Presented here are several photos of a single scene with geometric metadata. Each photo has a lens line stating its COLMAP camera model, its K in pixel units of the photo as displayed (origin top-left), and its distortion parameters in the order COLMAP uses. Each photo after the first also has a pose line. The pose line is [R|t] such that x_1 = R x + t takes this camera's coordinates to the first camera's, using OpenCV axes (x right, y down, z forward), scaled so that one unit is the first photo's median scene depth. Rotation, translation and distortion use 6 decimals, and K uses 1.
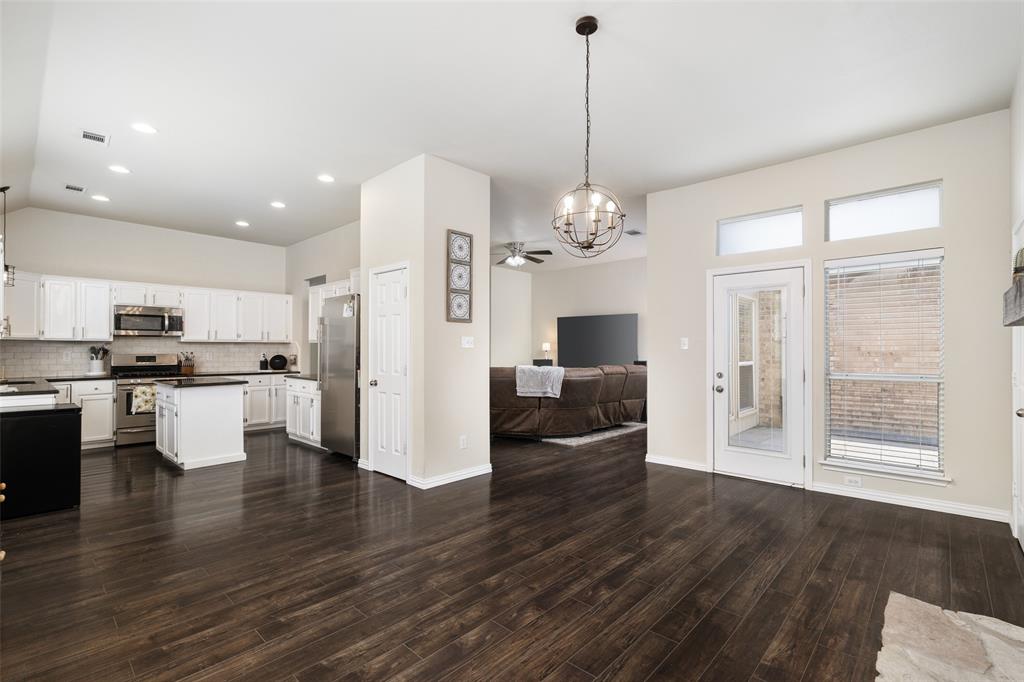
lens RADIAL K [[468.8, 0, 509.2], [0, 468.8, 344.2], [0, 0, 1]] dist [-0.000290, 0.000080]
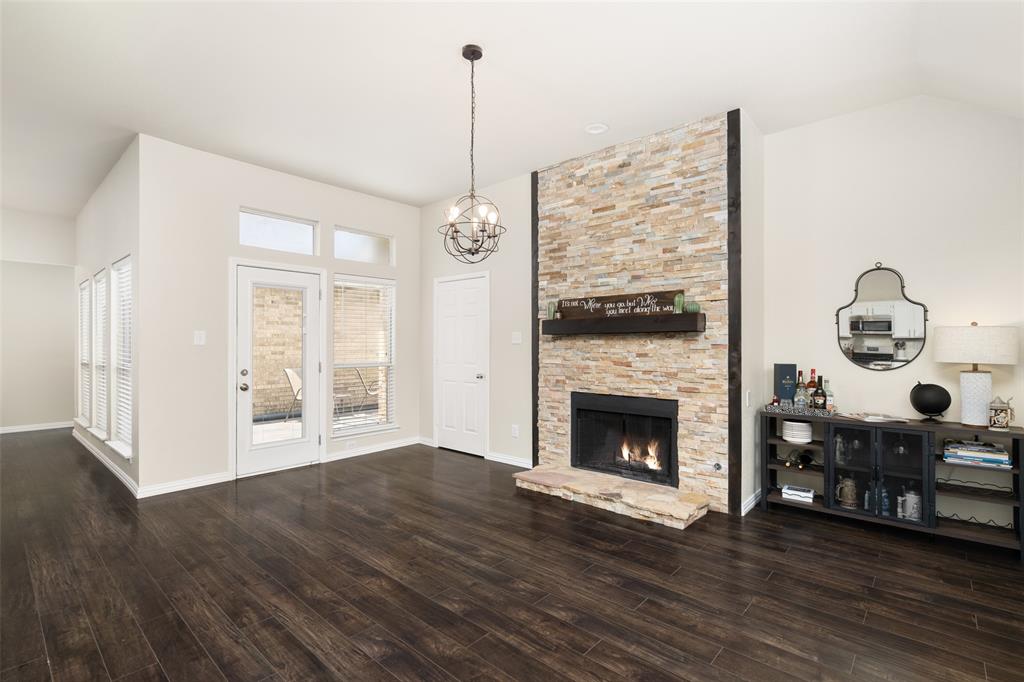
lens RADIAL K [[464.4, 0, 509.7], [0, 464.4, 344.9], [0, 0, 1]] dist [0.001344, 0.000406]
pose [[-0.015479, 0.000705, 0.999880, -0.410215], [-0.010513, 0.999944, -0.000868, 0.005581], [-0.999825, -0.010525, -0.015471, 0.412539]]
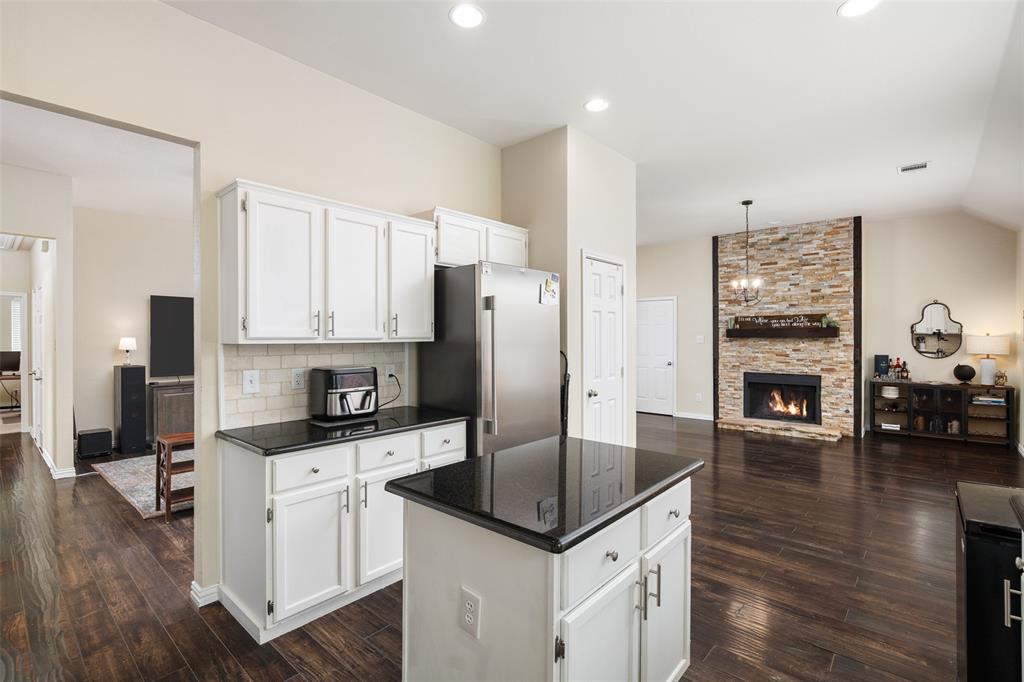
lens RADIAL K [[469.4, 0, 512.0], [0, 469.4, 341.0], [0, 0, 1]] dist [0.000445, -0.000170]
pose [[-0.026221, -0.009080, 0.999615, -0.915912], [-0.006360, 0.999940, 0.008916, -0.011783], [-0.999636, -0.006124, -0.026277, 0.972112]]
